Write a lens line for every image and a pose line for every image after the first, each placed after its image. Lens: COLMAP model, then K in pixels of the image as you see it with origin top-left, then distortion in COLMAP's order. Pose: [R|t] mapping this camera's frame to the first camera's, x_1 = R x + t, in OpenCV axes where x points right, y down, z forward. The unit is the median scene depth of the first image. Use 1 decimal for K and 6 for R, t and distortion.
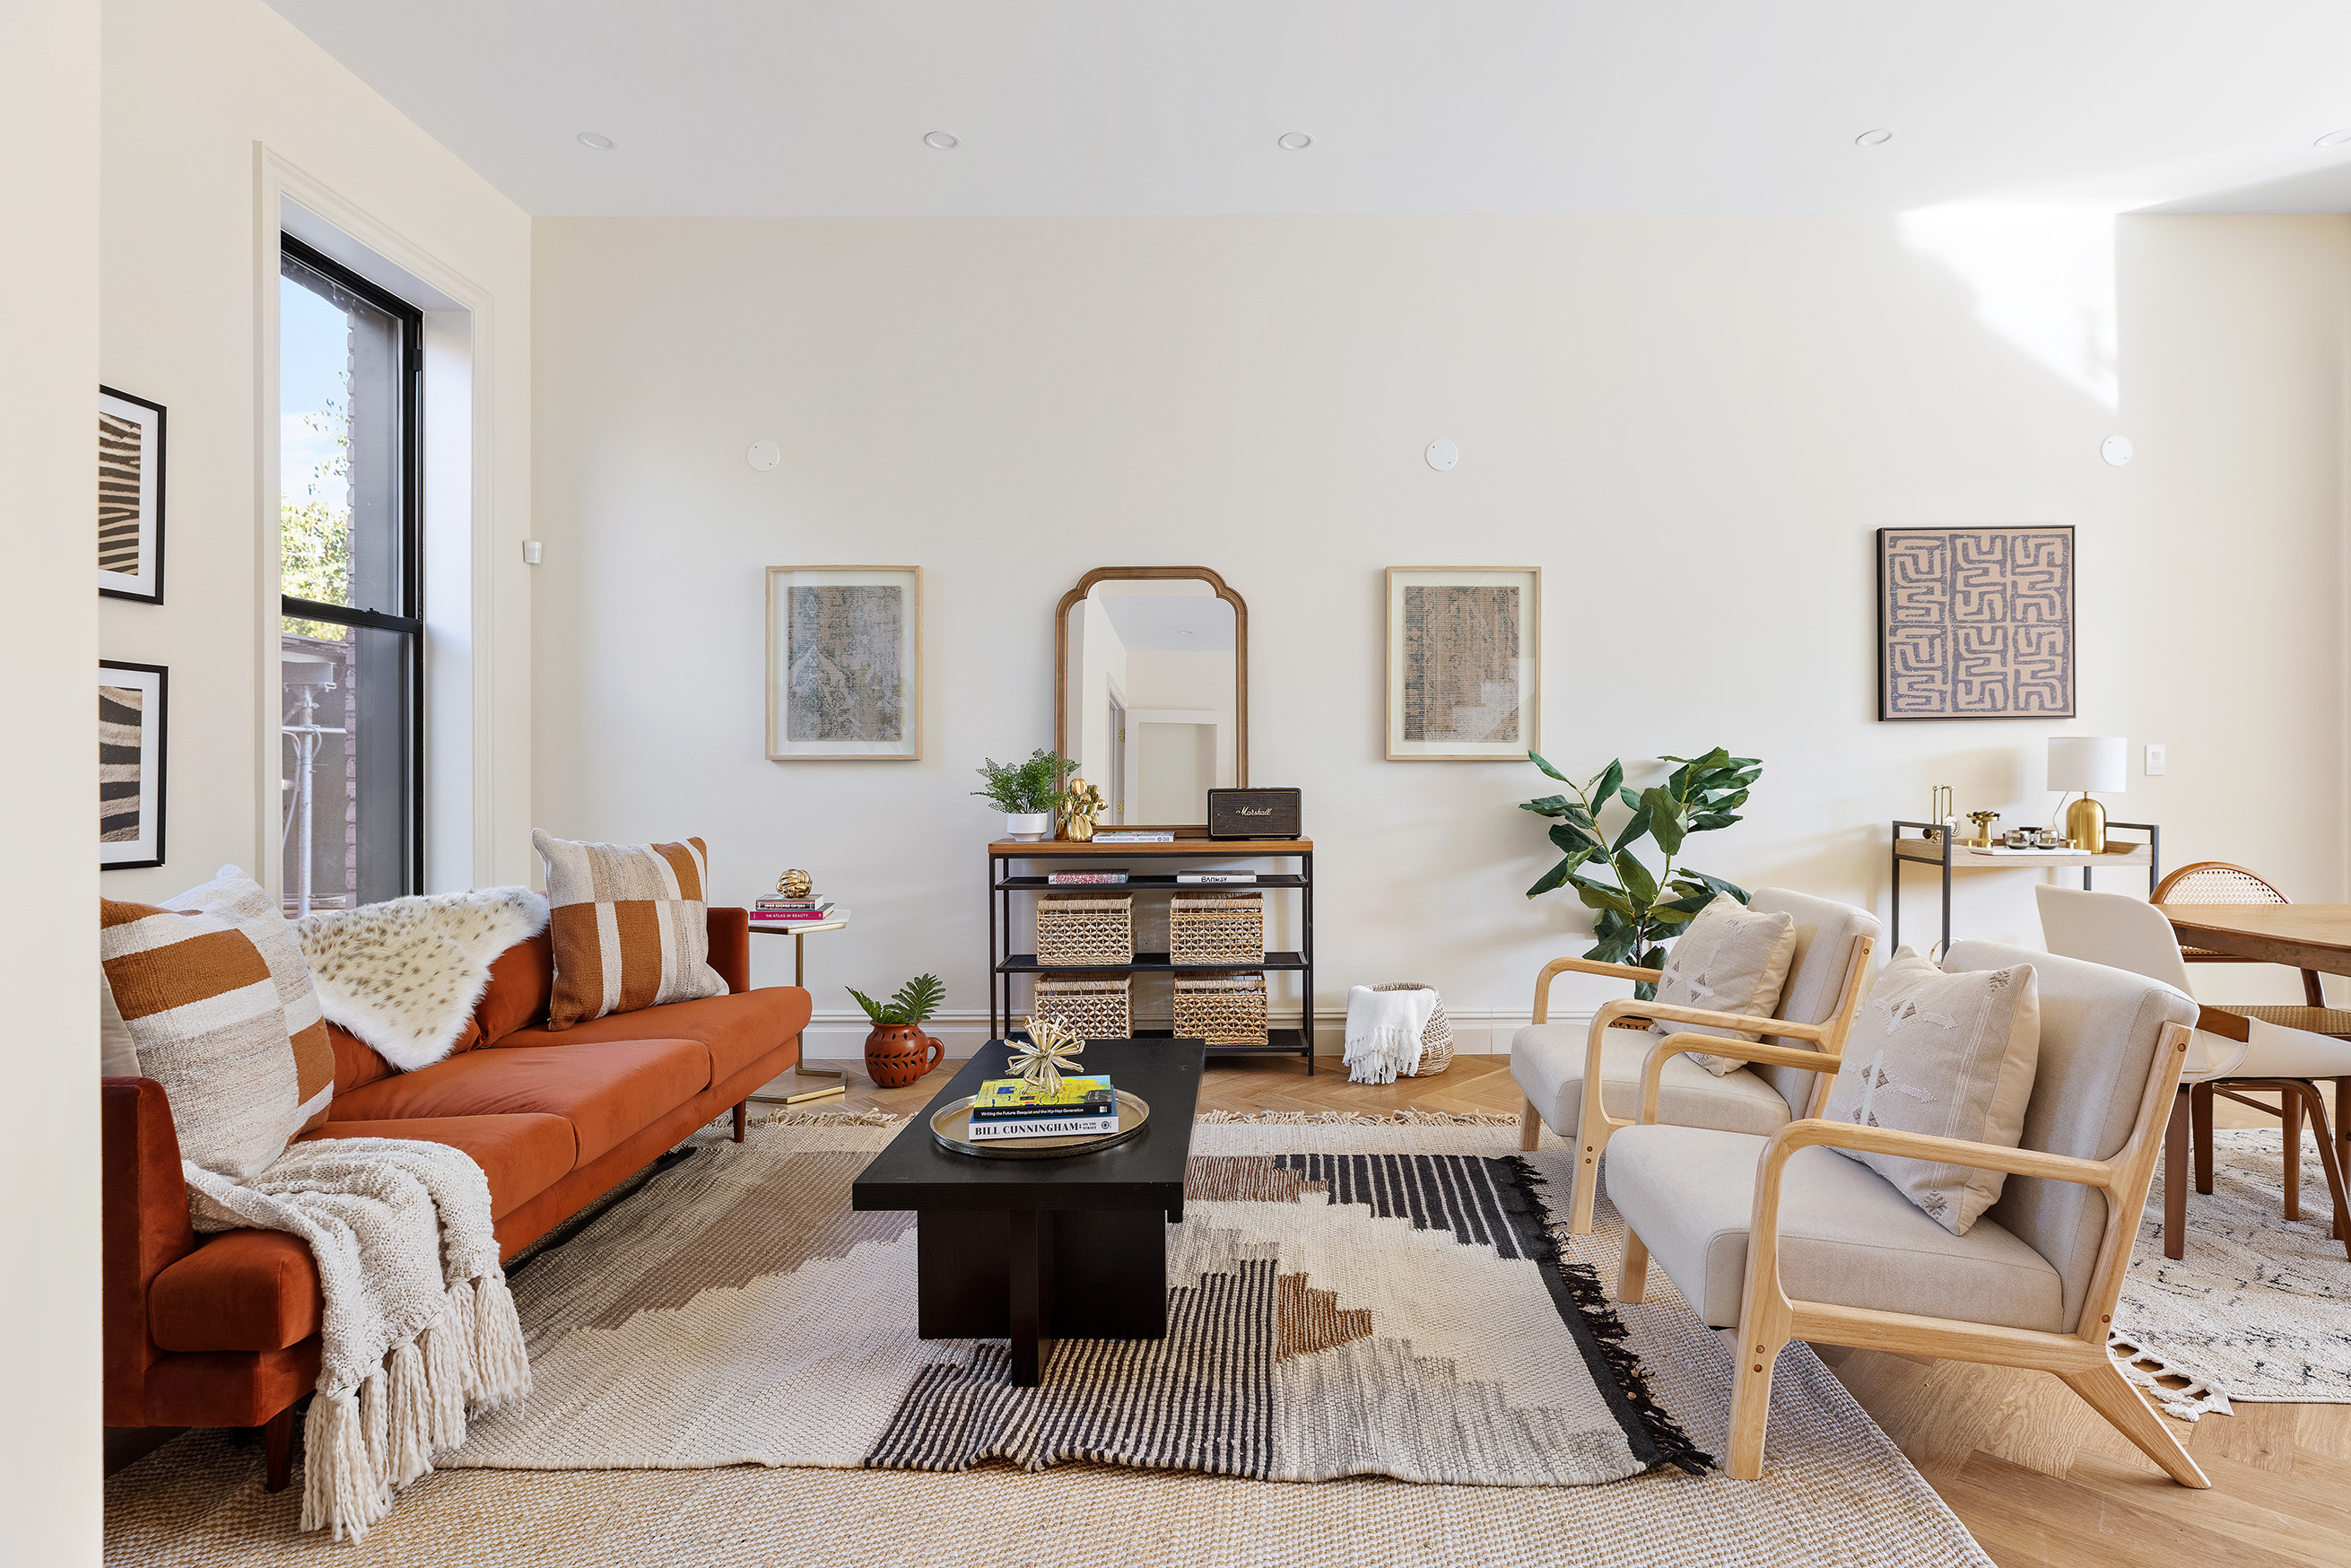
lens RADIAL K [[1197.1, 0, 1231.8], [0, 1197.1, 770.5], [0, 0, 1]] dist [0.001115, 0.000520]
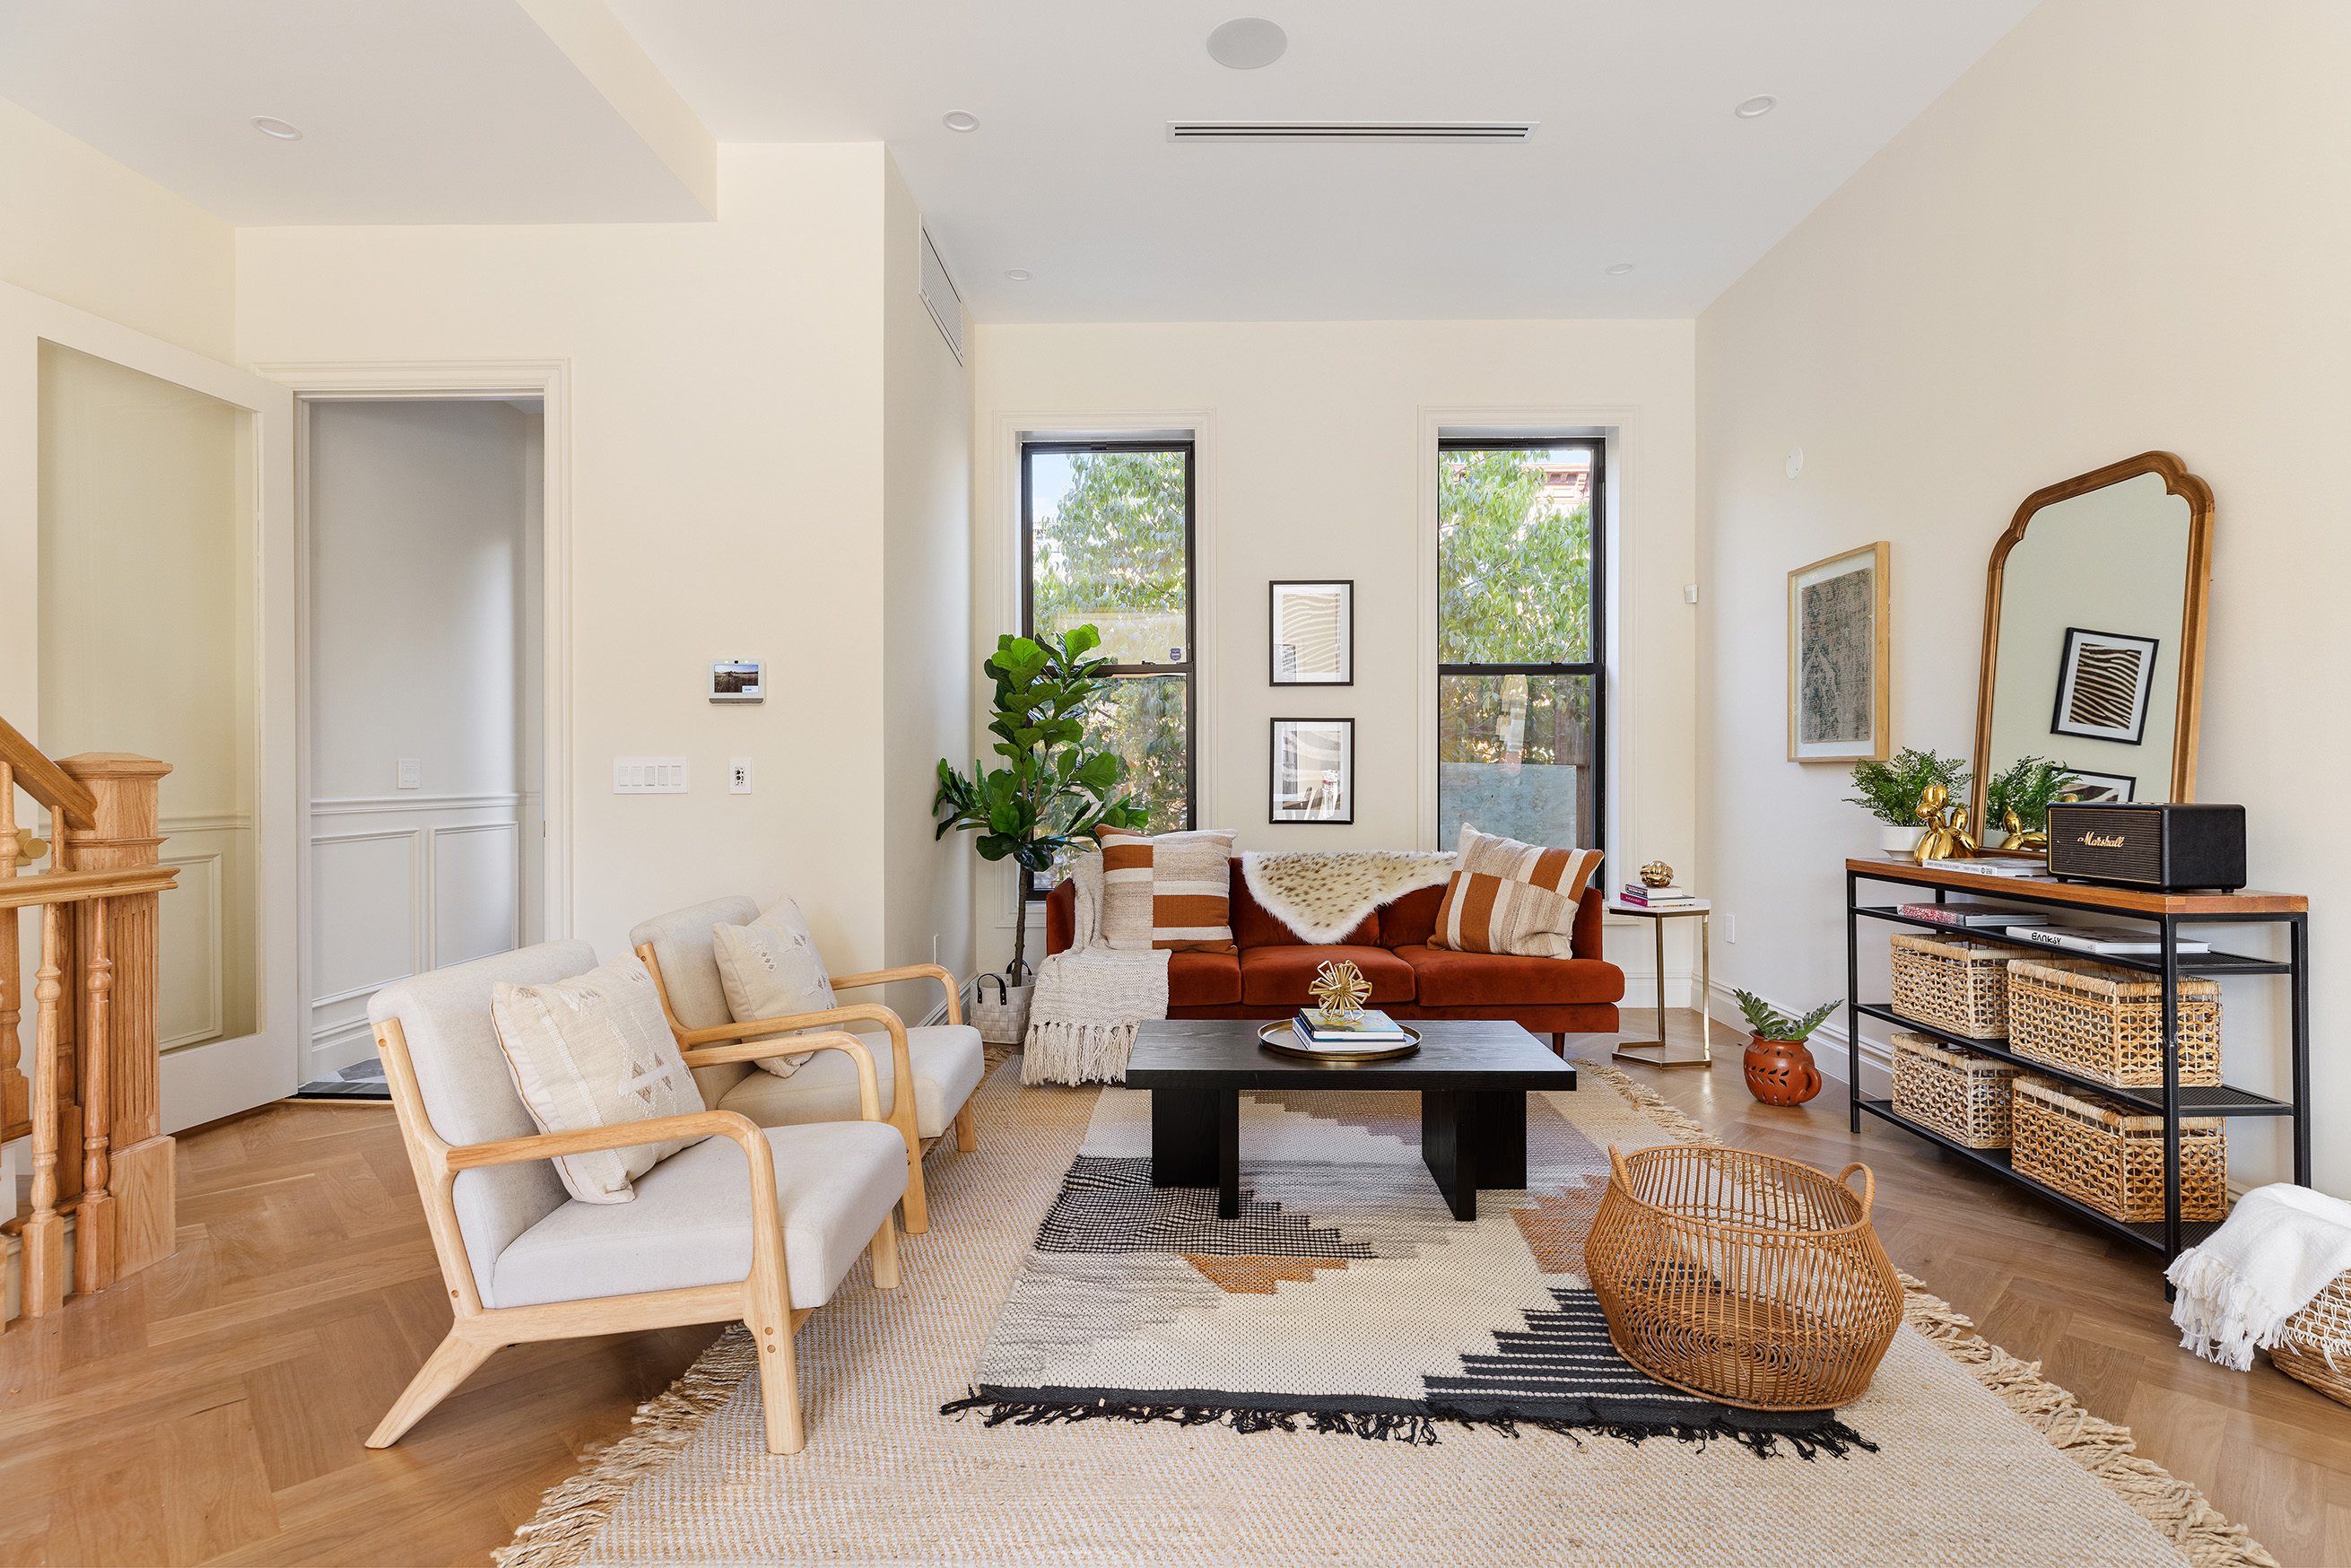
lens RADIAL K [[1145.3, 0, 1175.5], [0, 1145.3, 784.0], [0, 0, 1]] dist [-0.000724, -0.000833]
pose [[-0.032658, 0.011252, -0.999403, 0.842390], [0.002605, 0.999934, 0.011173, -0.004075], [0.999463, -0.002239, -0.032685, 0.716257]]
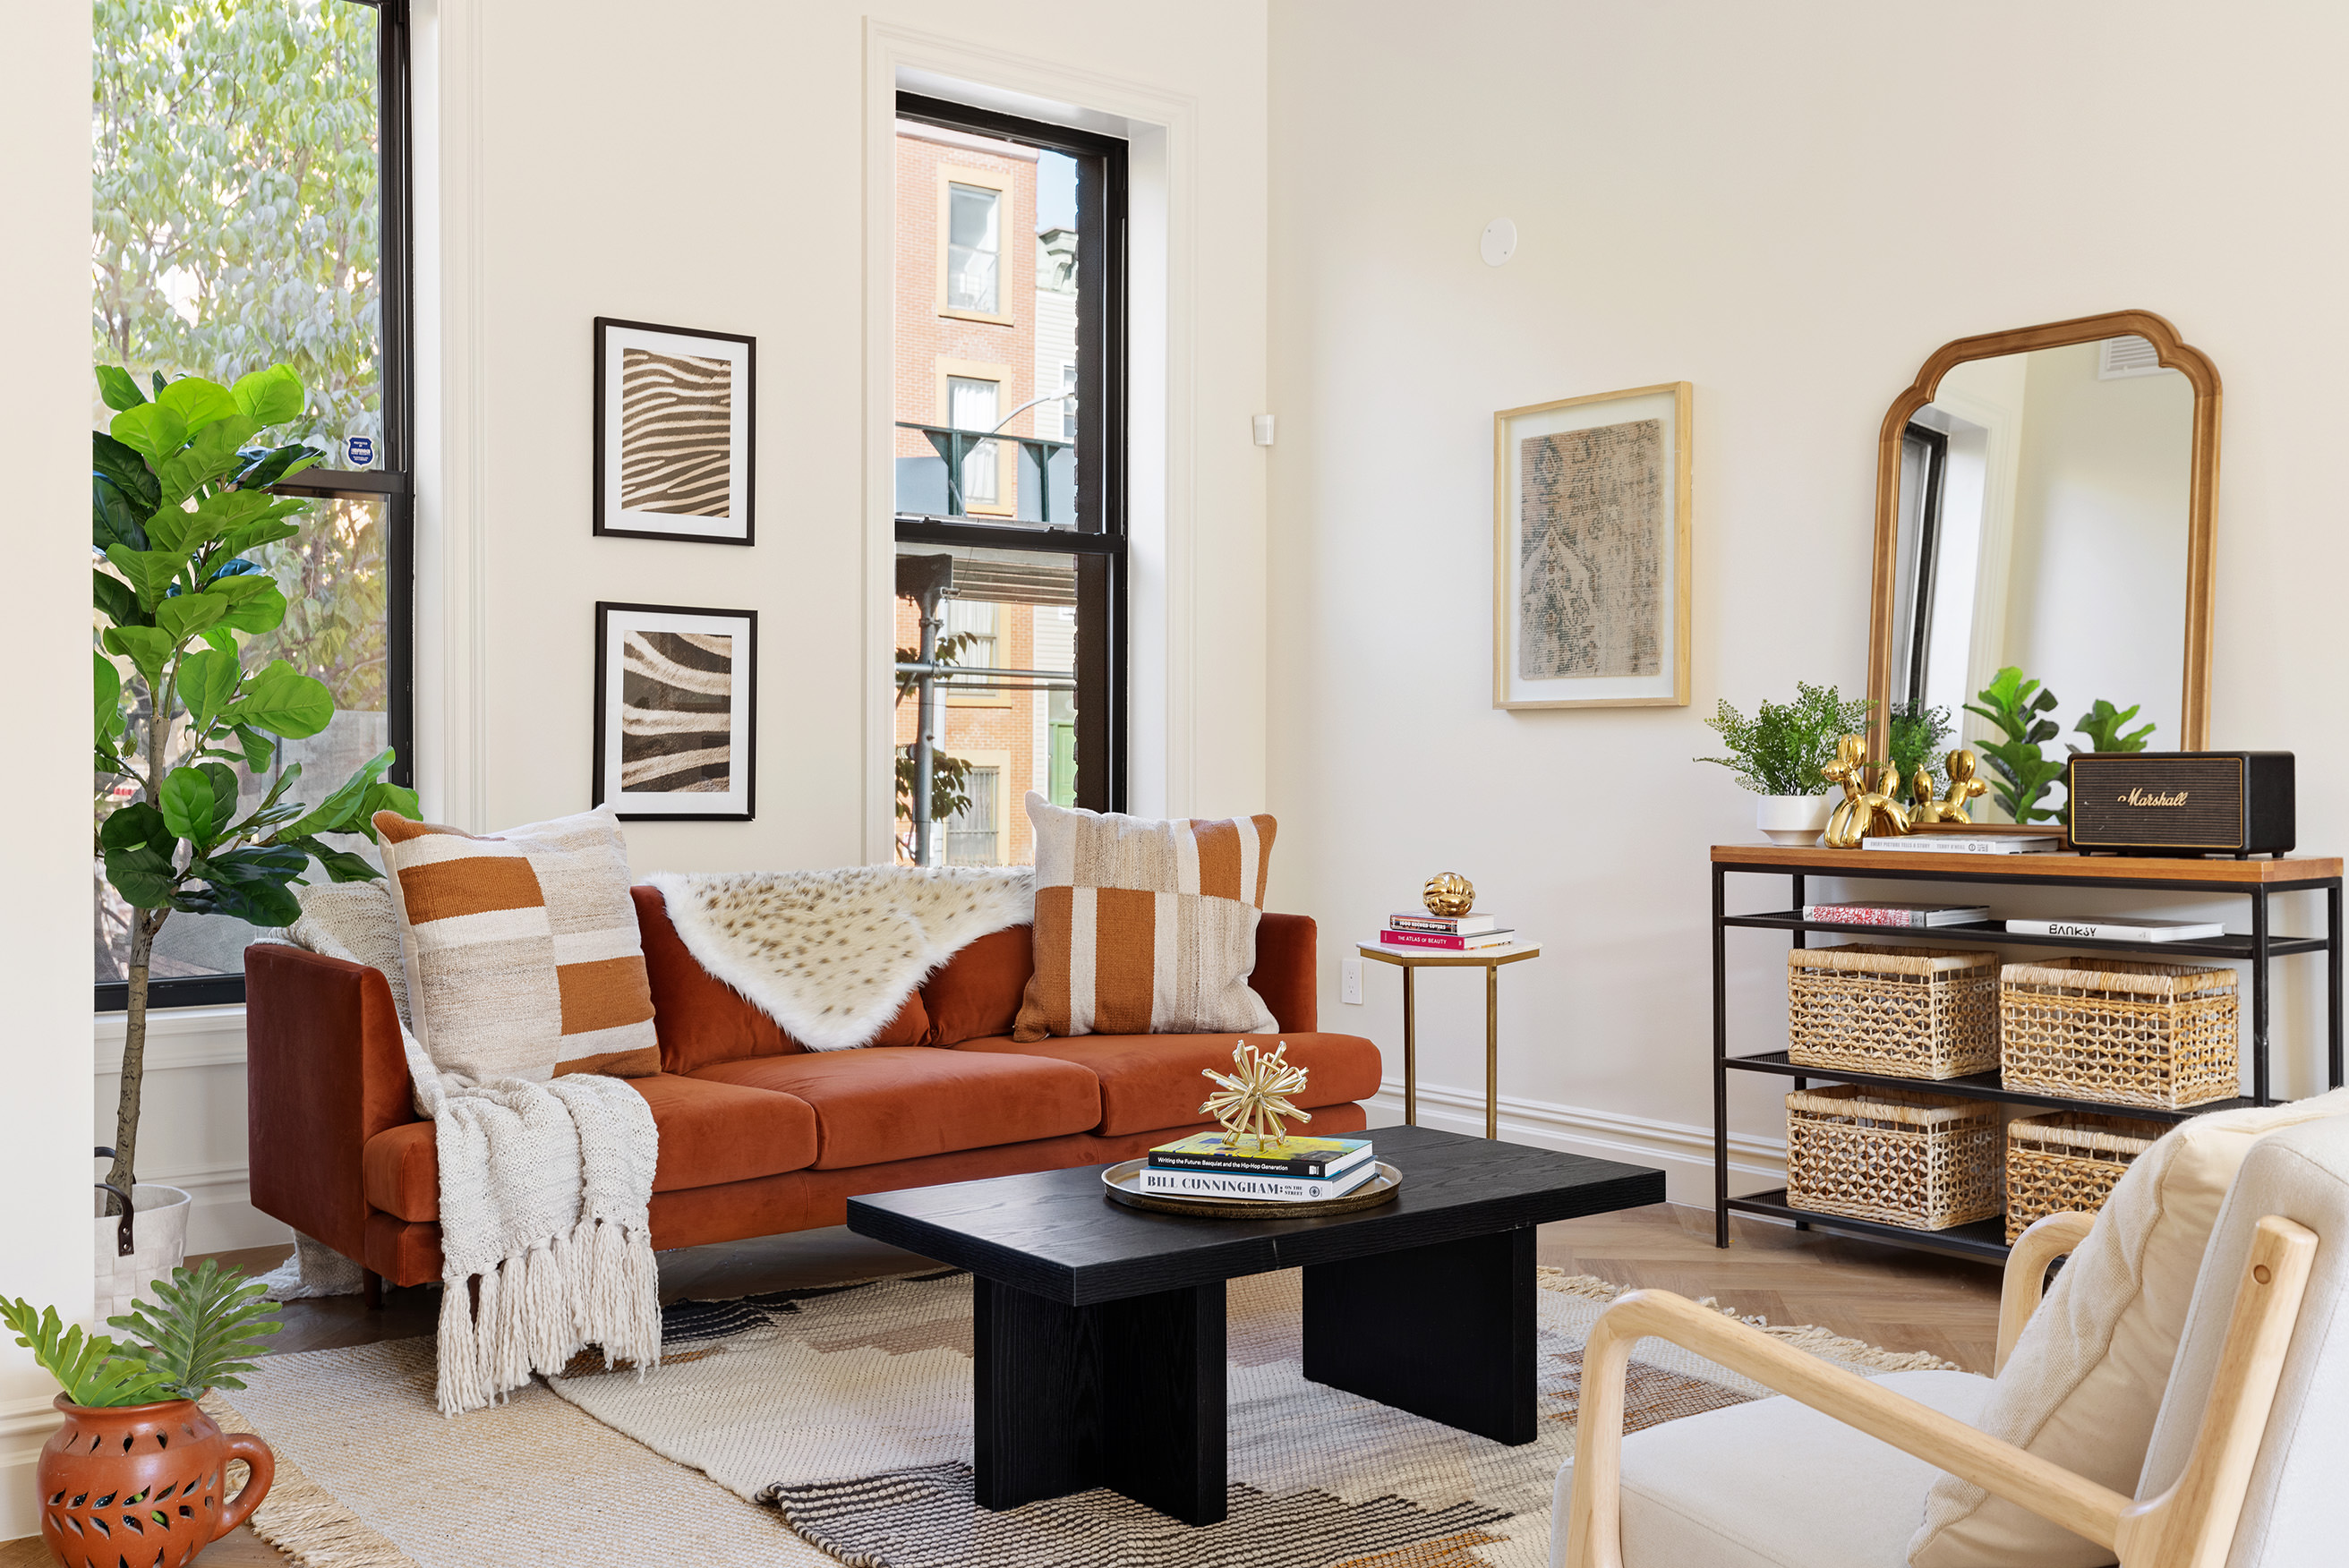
lens RADIAL K [[2299.0, 0, 1174.5], [0, 2299.0, 784.0], [0, 0, 1]] dist [-0.005540, 0.013273]
pose [[0.610353, 0.011186, -0.792050, 0.695559], [-0.005165, 0.999935, 0.010142, 0.027868], [0.792112, -0.002100, 0.610372, 0.138753]]
